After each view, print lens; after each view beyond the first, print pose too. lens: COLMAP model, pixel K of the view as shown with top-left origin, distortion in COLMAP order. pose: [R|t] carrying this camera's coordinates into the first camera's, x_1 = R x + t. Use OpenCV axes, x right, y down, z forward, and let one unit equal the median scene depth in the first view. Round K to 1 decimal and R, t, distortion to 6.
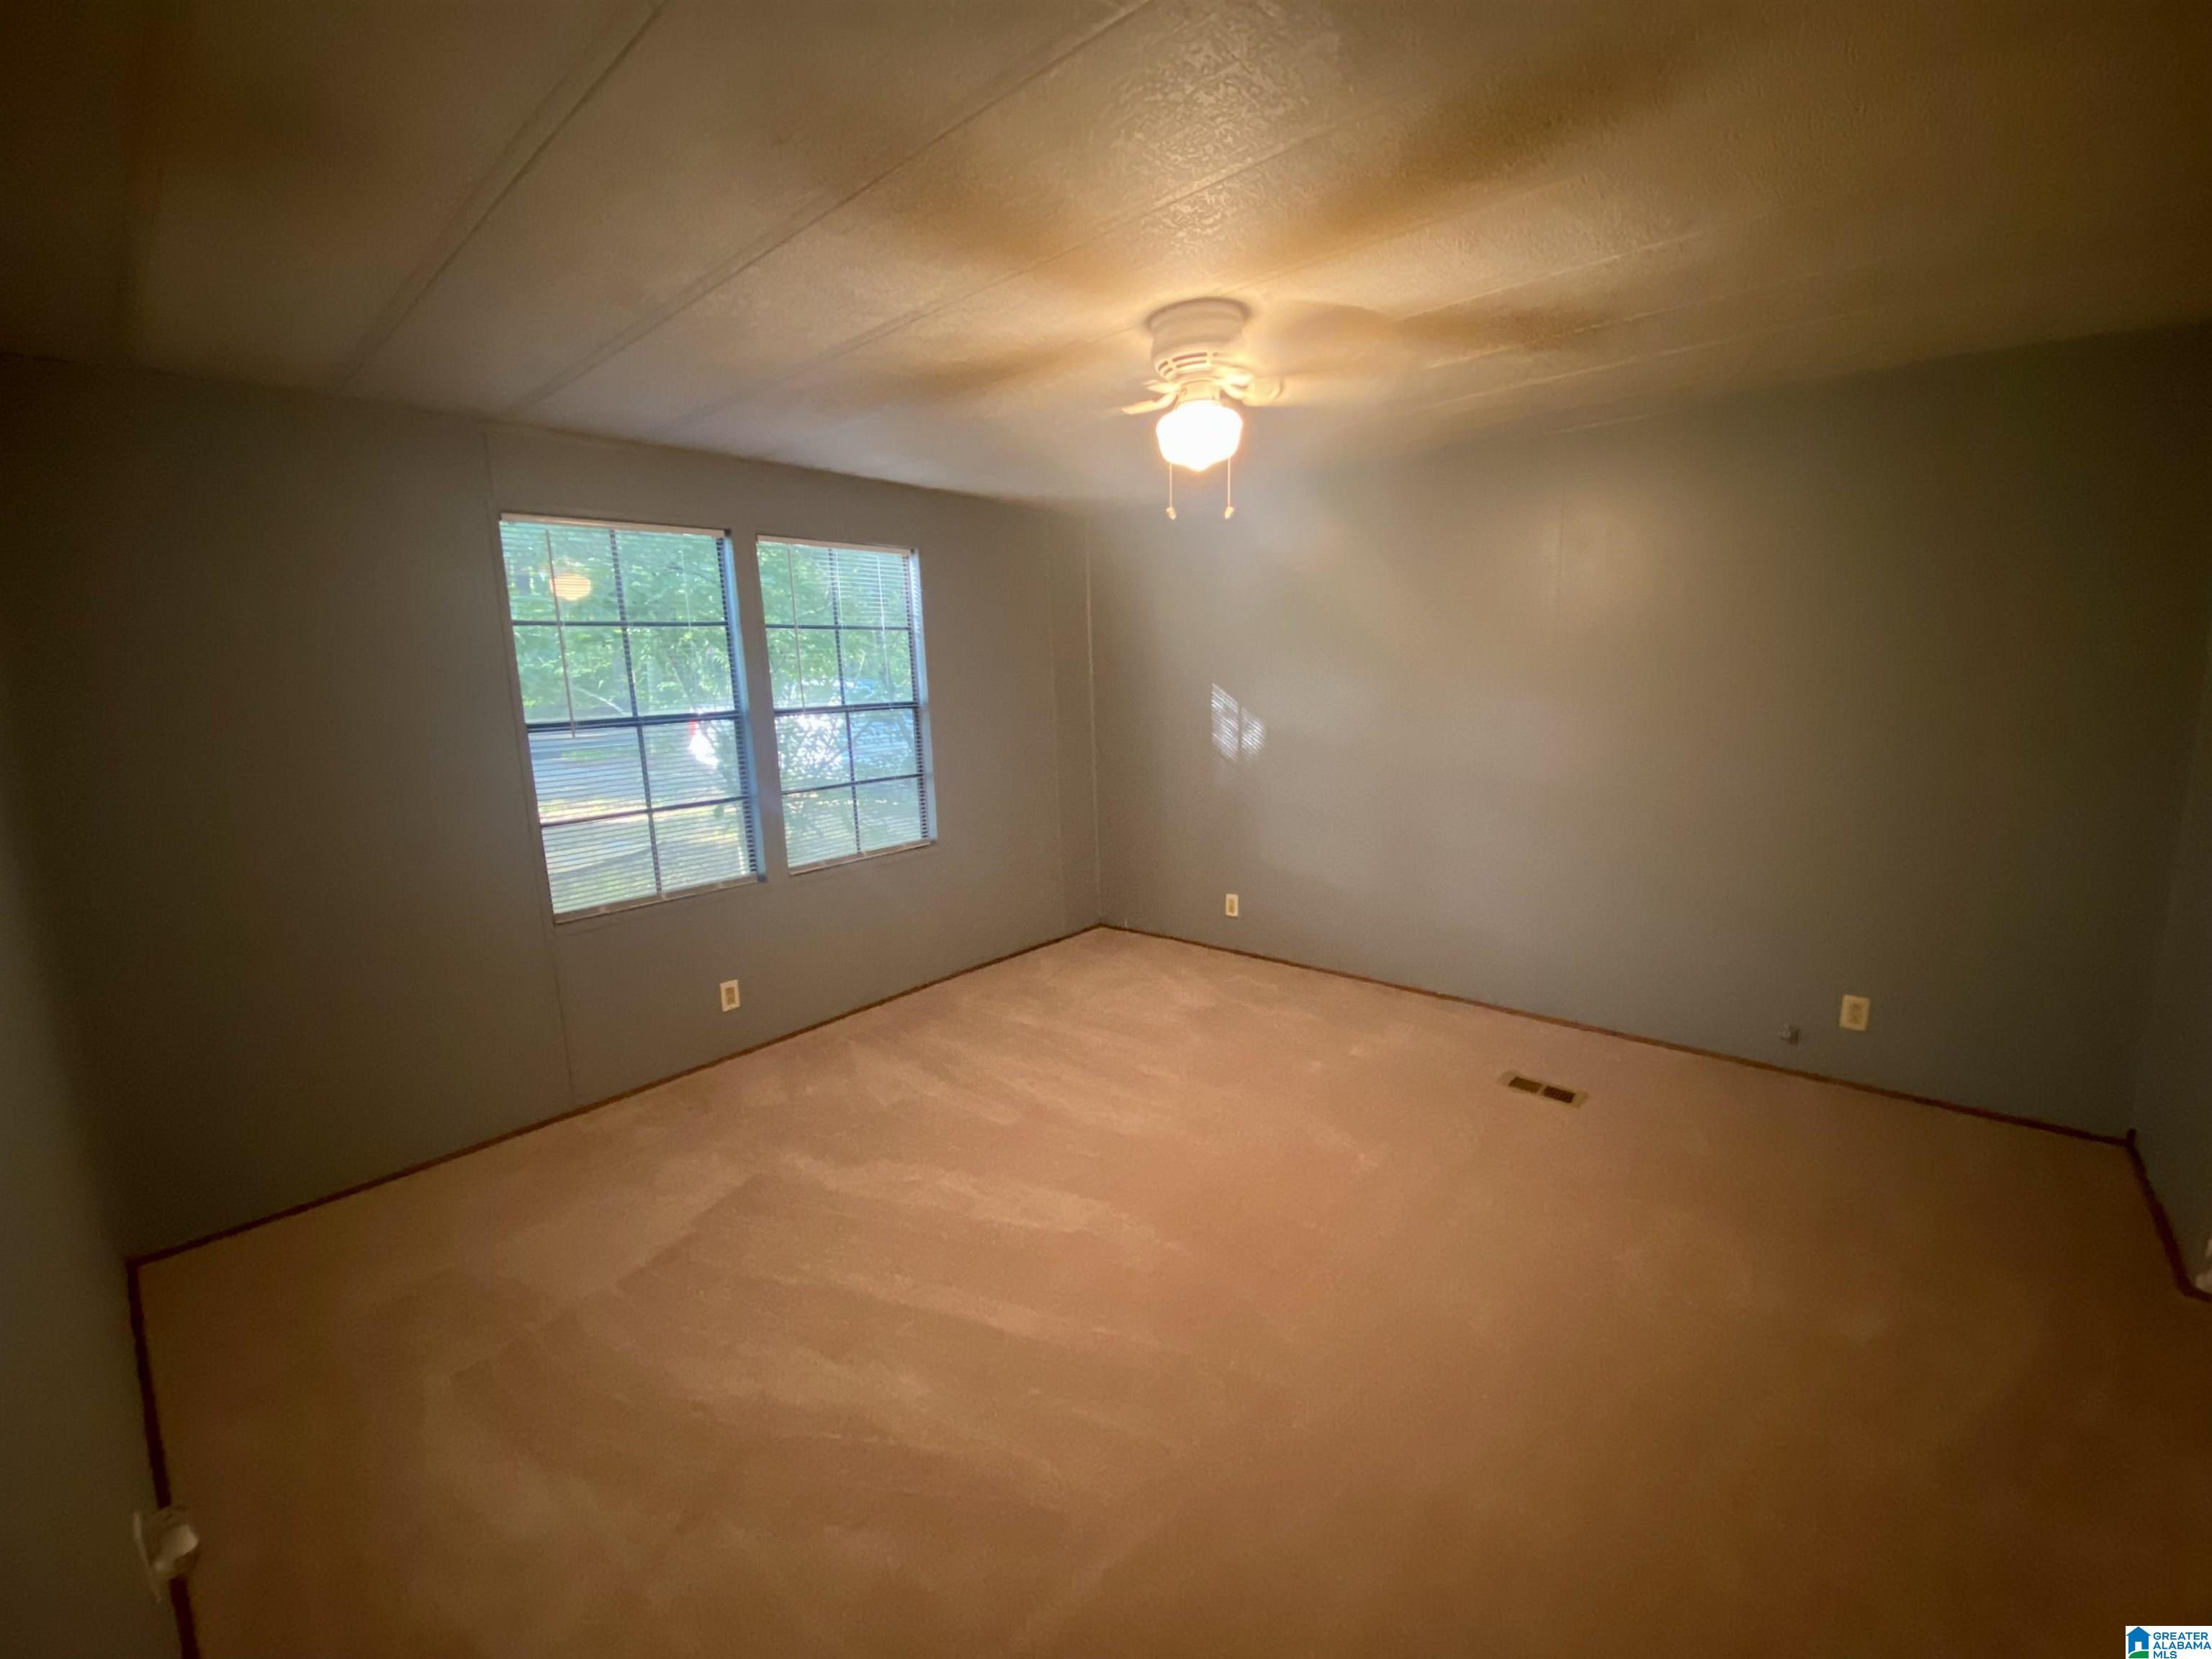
lens RADIAL K [[890.0, 0, 1109.3], [0, 890.0, 855.5], [0, 0, 1]] dist [0.000657, -0.011671]
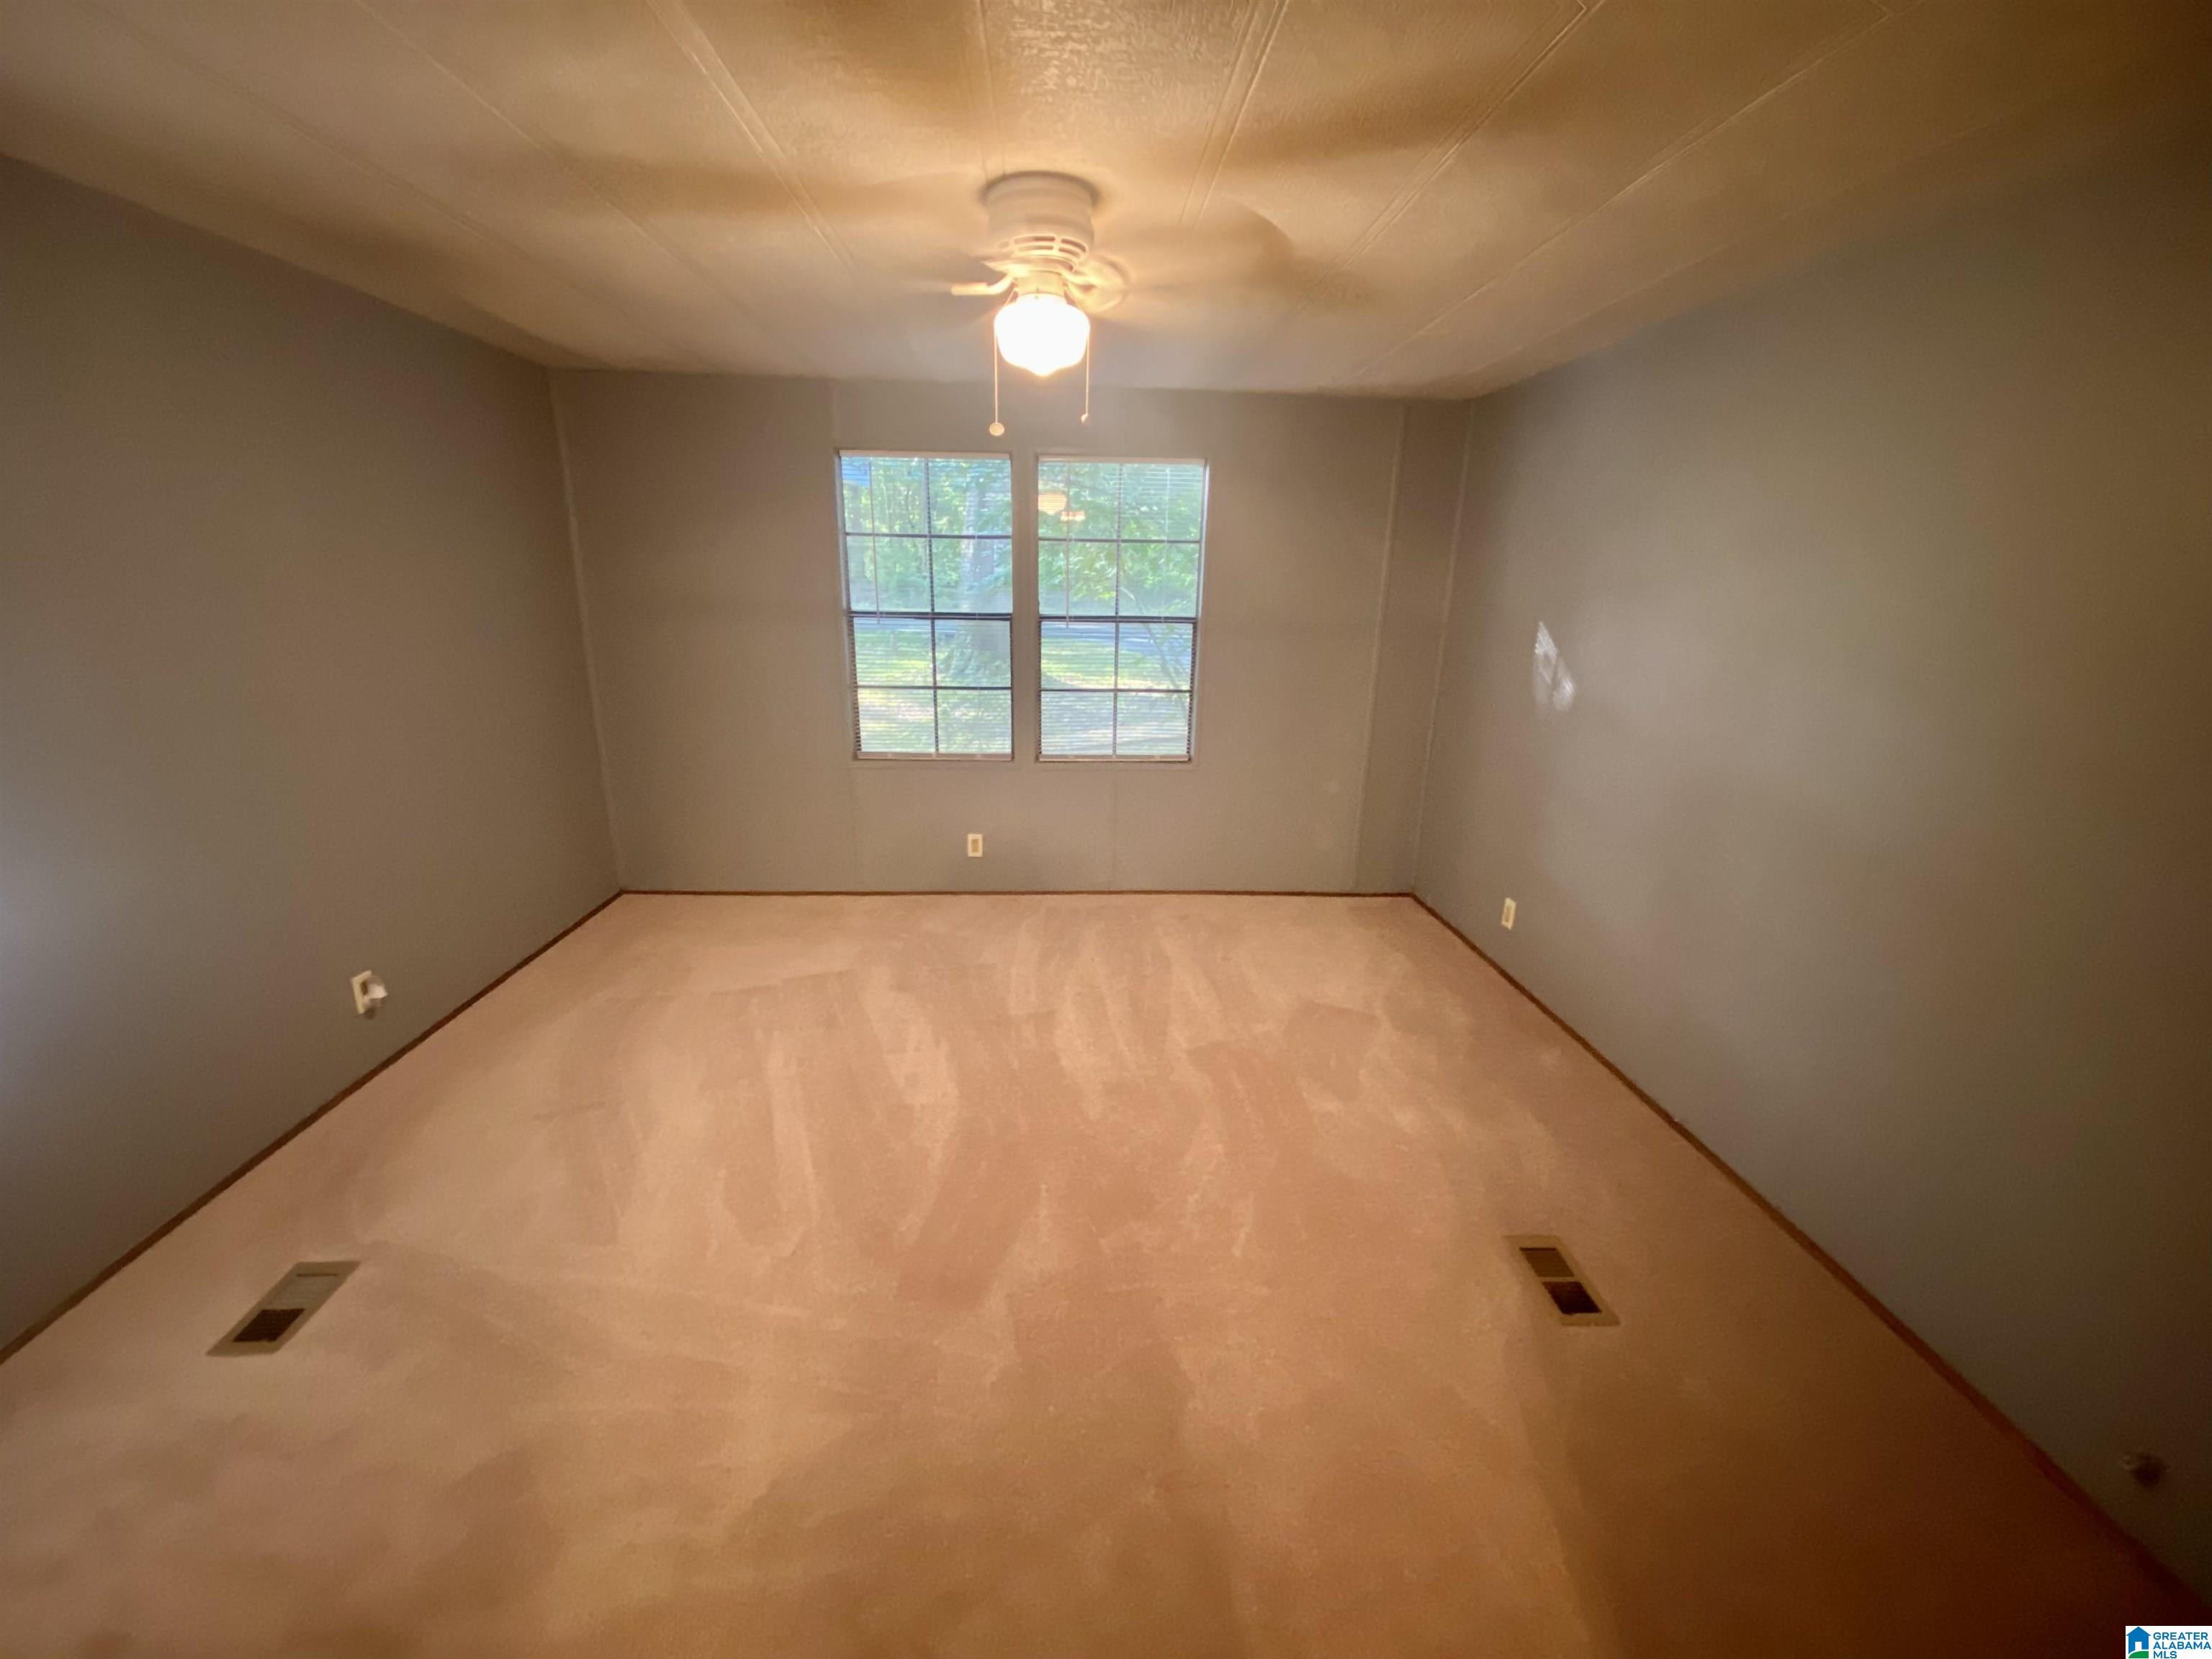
lens RADIAL K [[897.5, 0, 1106.0], [0, 897.5, 829.5], [0, 0, 1]] dist [0.020731, -0.012941]
pose [[0.685091, 0.235335, -0.689397, 0.586070], [-0.189652, 0.971364, 0.143121, -0.081431], [0.703337, 0.032695, 0.710105, 0.263127]]
